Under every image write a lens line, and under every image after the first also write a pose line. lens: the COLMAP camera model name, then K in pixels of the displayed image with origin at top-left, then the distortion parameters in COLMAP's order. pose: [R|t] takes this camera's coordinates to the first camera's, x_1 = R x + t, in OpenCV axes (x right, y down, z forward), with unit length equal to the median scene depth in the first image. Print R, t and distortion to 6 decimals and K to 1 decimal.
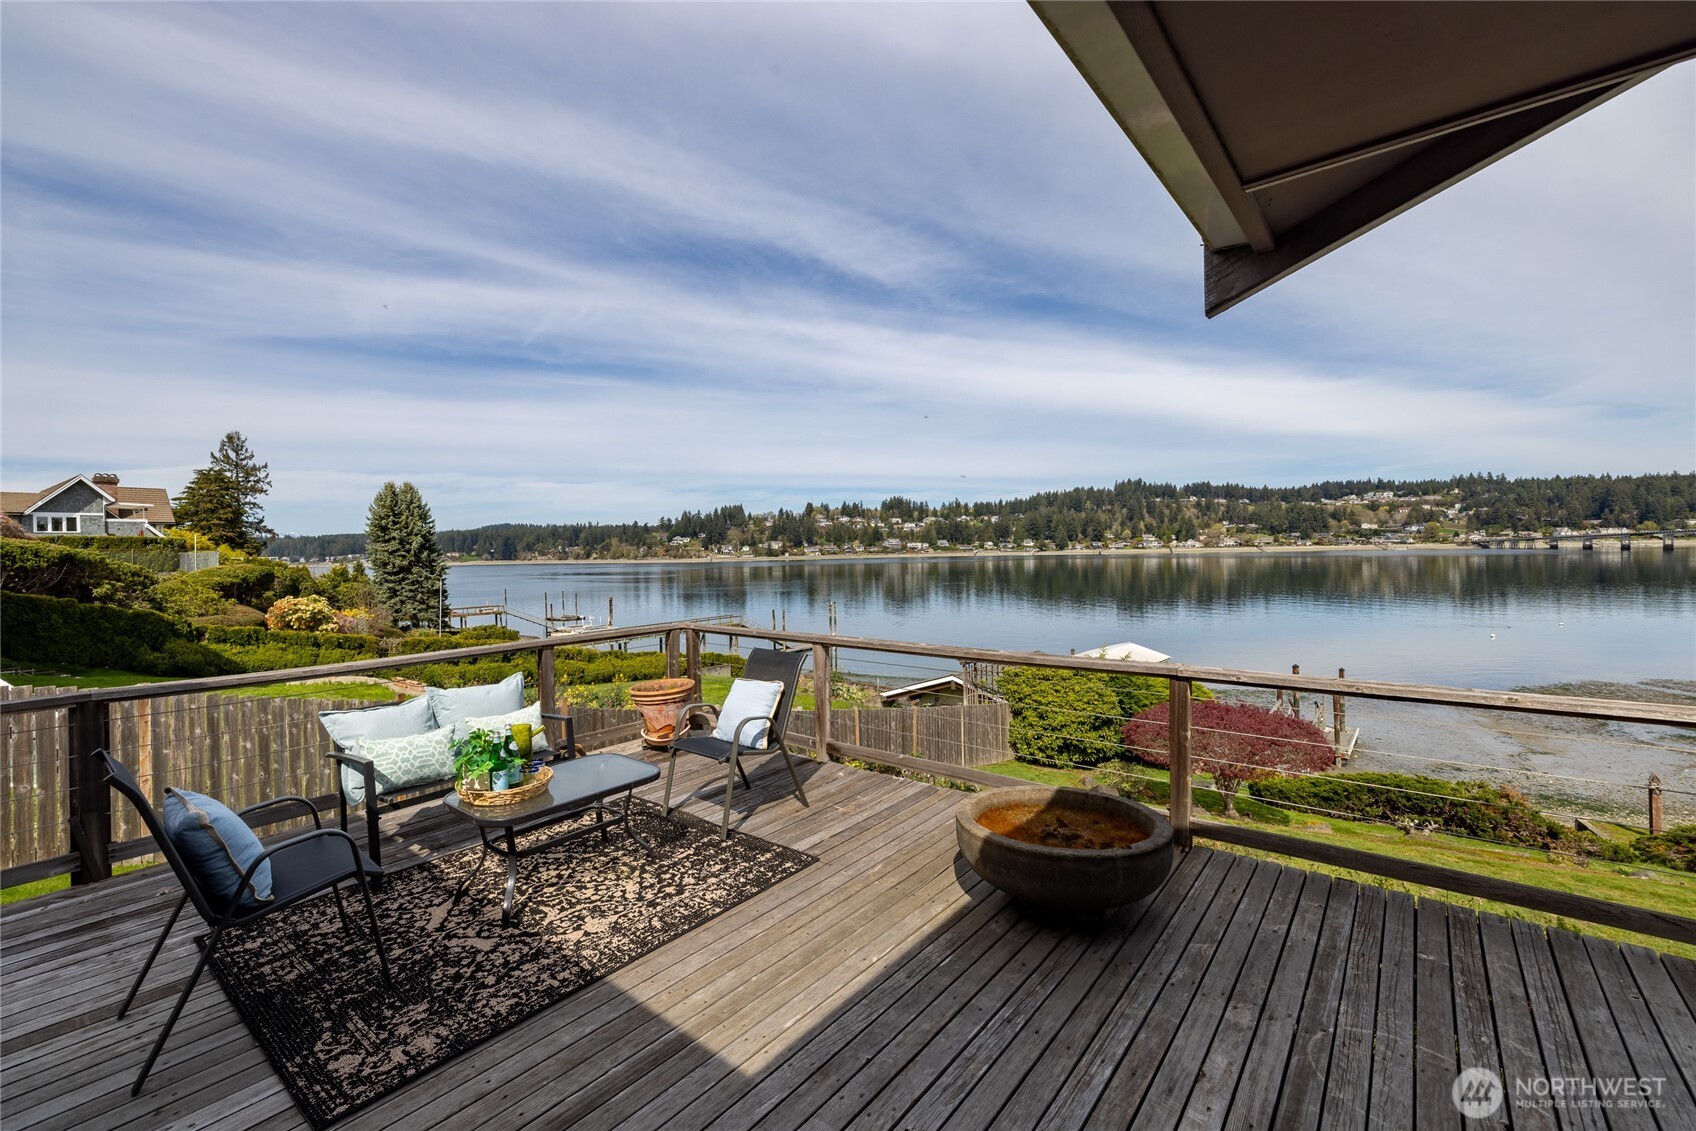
lens RADIAL K [[713.9, 0, 829.5], [0, 713.9, 558.1], [0, 0, 1]] dist [0.001856, 0.001432]
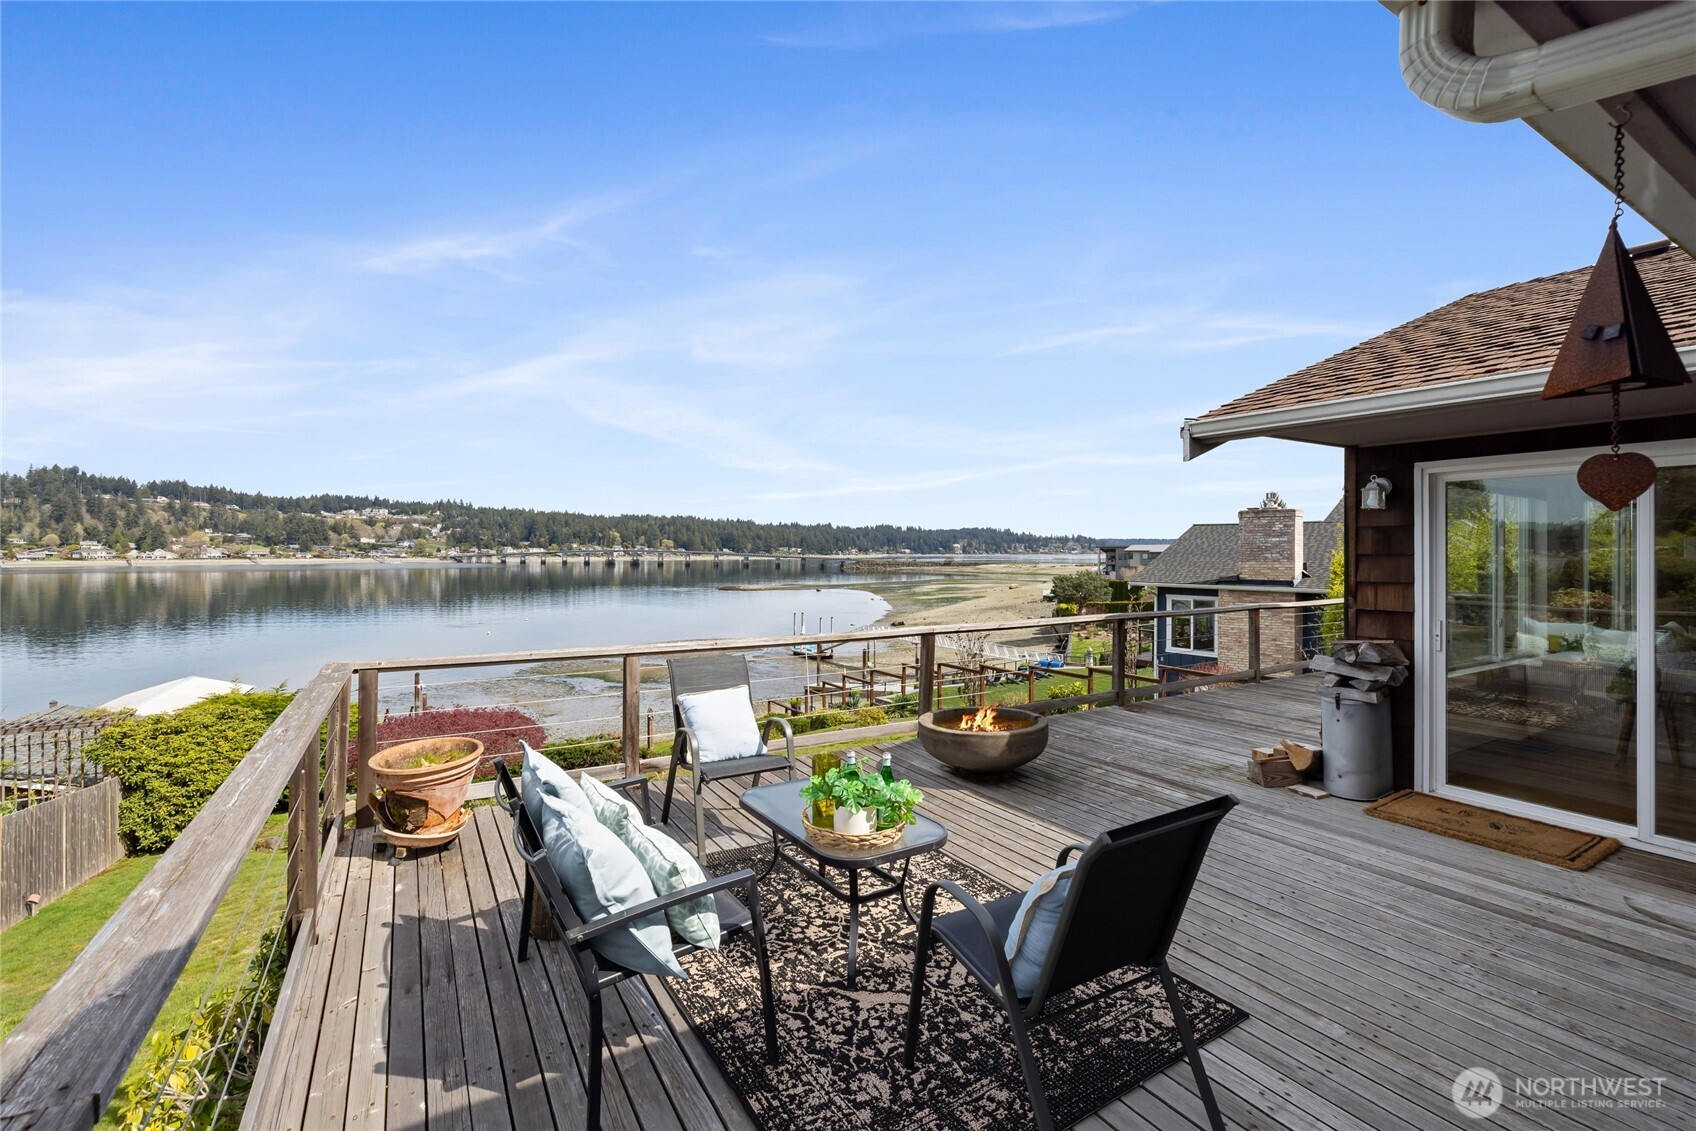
lens RADIAL K [[713.9, 0, 835.8], [0, 713.9, 559.5], [0, 0, 1]] dist [0.001856, 0.001432]
pose [[0.333776, 0.009555, 0.942604, -0.176796], [0.005988, 0.999907, -0.012256, 0.002745], [-0.942633, 0.009735, 0.333688, 0.104642]]
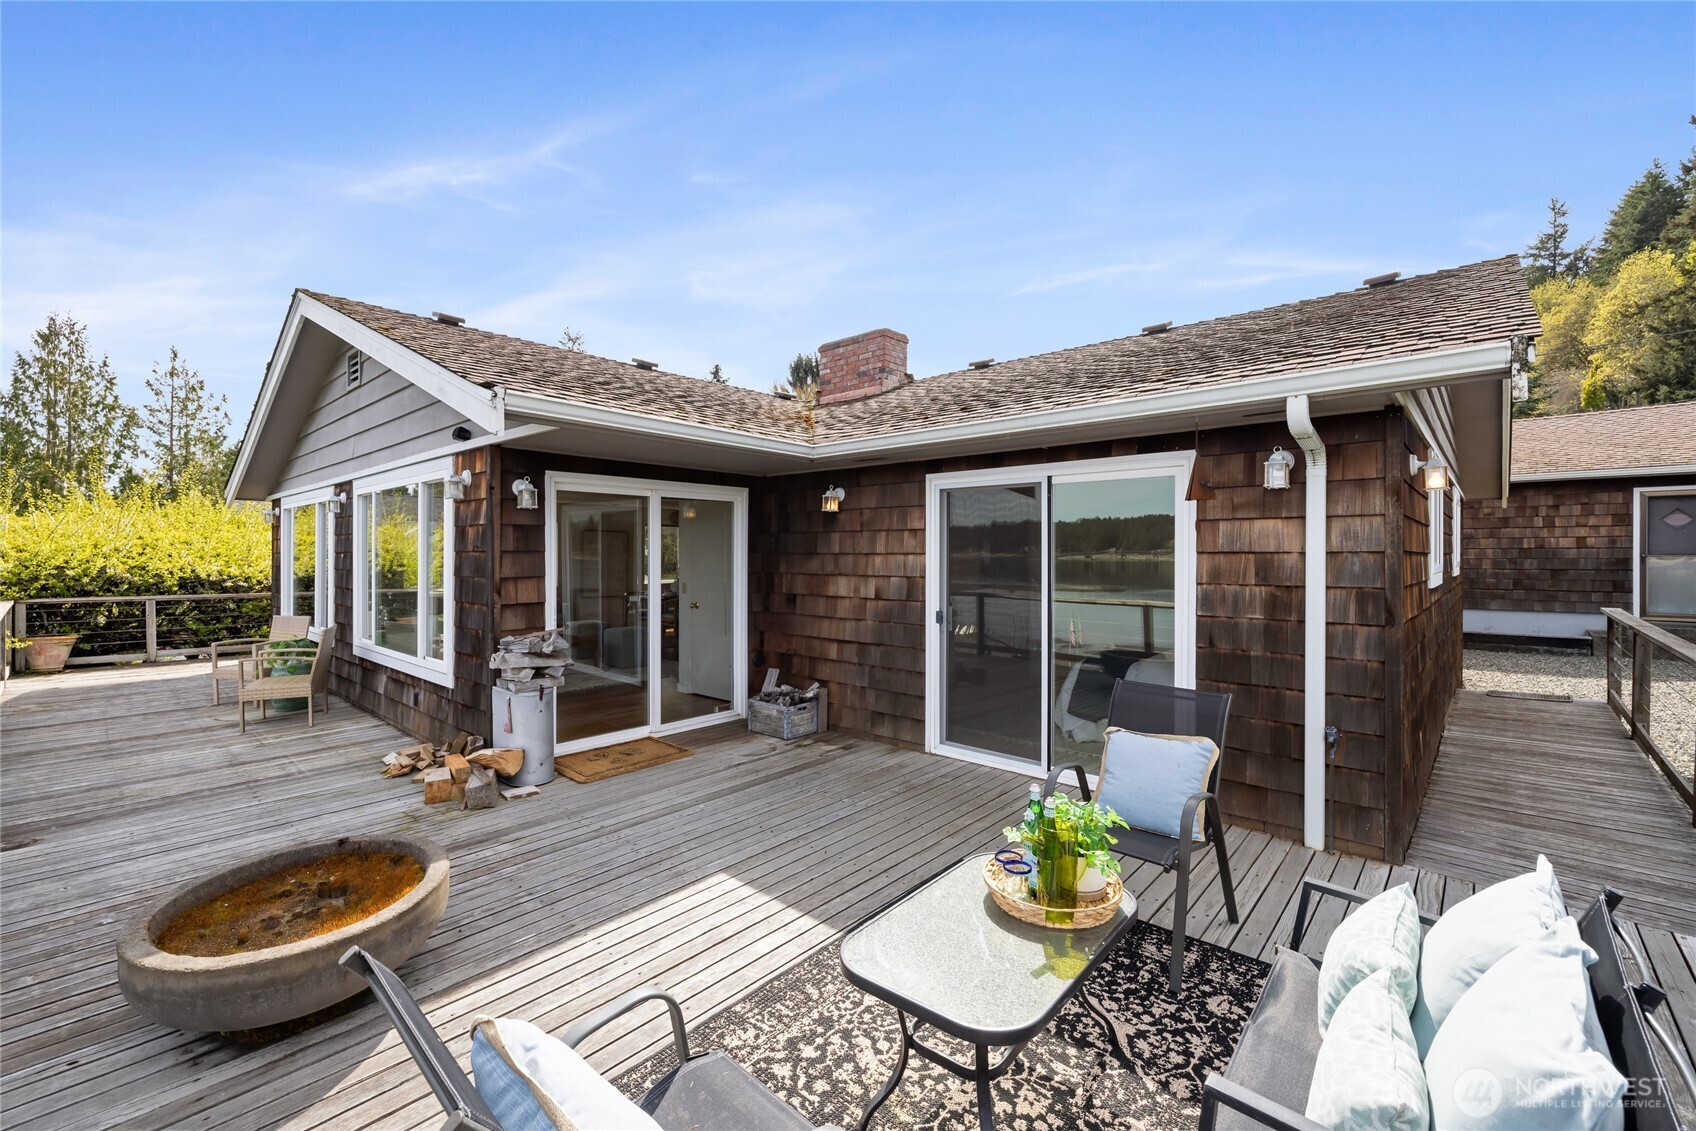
lens RADIAL K [[713.9, 0, 826.0], [0, 713.9, 555.0], [0, 0, 1]] dist [0.001856, 0.001432]
pose [[-0.998235, 0.016553, 0.057039, -0.040742], [0.017499, 0.999717, 0.016129, -0.000829], [-0.056756, 0.017098, -0.998242, 0.236157]]
